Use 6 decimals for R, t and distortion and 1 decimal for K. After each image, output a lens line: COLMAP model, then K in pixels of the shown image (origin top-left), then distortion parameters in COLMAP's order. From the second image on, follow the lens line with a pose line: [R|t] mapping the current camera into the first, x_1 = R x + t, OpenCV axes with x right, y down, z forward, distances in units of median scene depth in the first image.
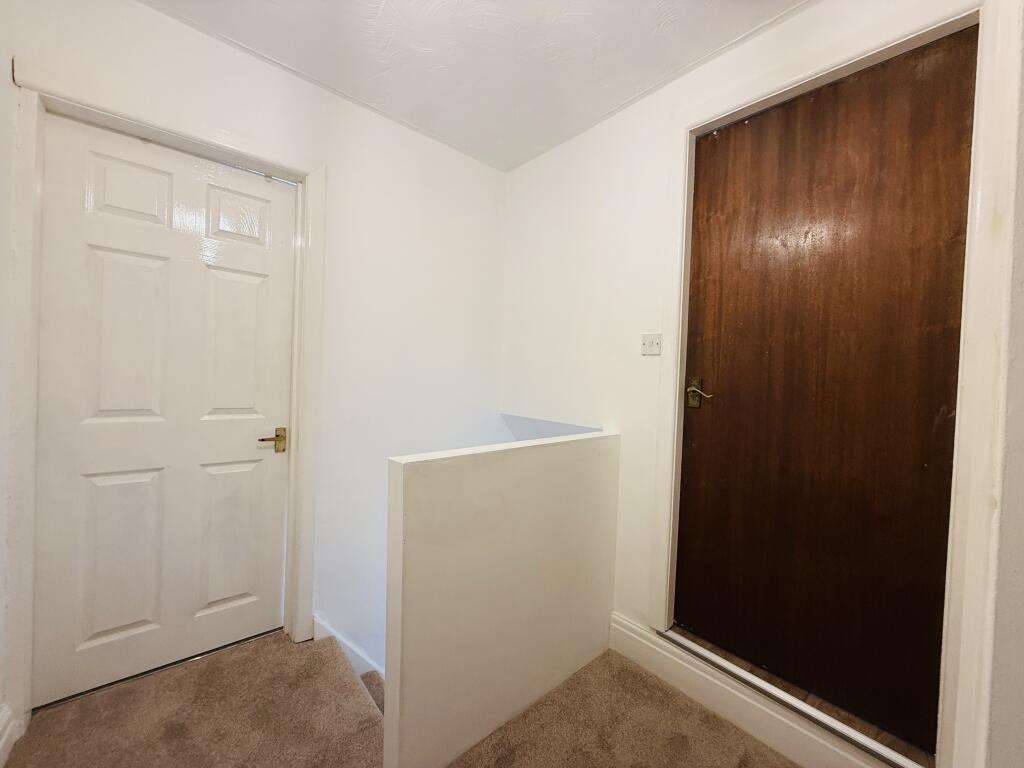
lens RADIAL K [[405.2, 0, 512.0], [0, 405.2, 384.0], [0, 0, 1]] dist [0.001081, -0.000025]
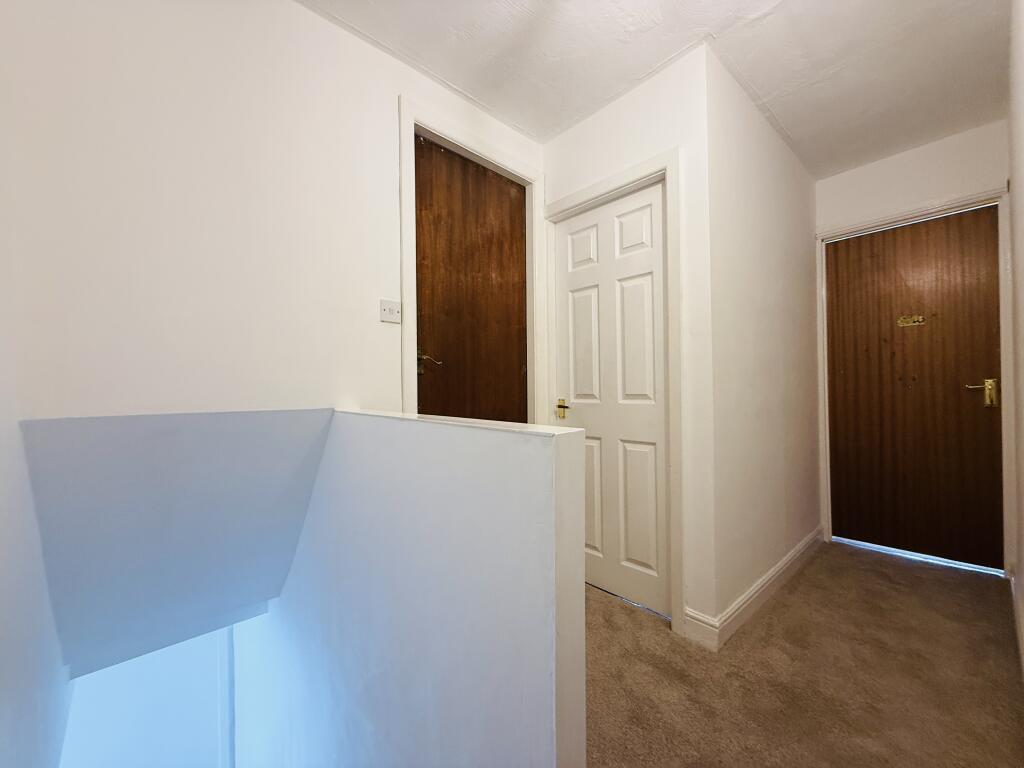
lens RADIAL K [[405.2, 0, 512.0], [0, 405.2, 384.0], [0, 0, 1]] dist [0.001081, -0.000025]
pose [[-0.045498, -0.039408, 0.998187, -0.768794], [0.025772, 0.998843, 0.040608, 0.053491], [-0.998632, 0.027573, -0.044430, 0.874955]]
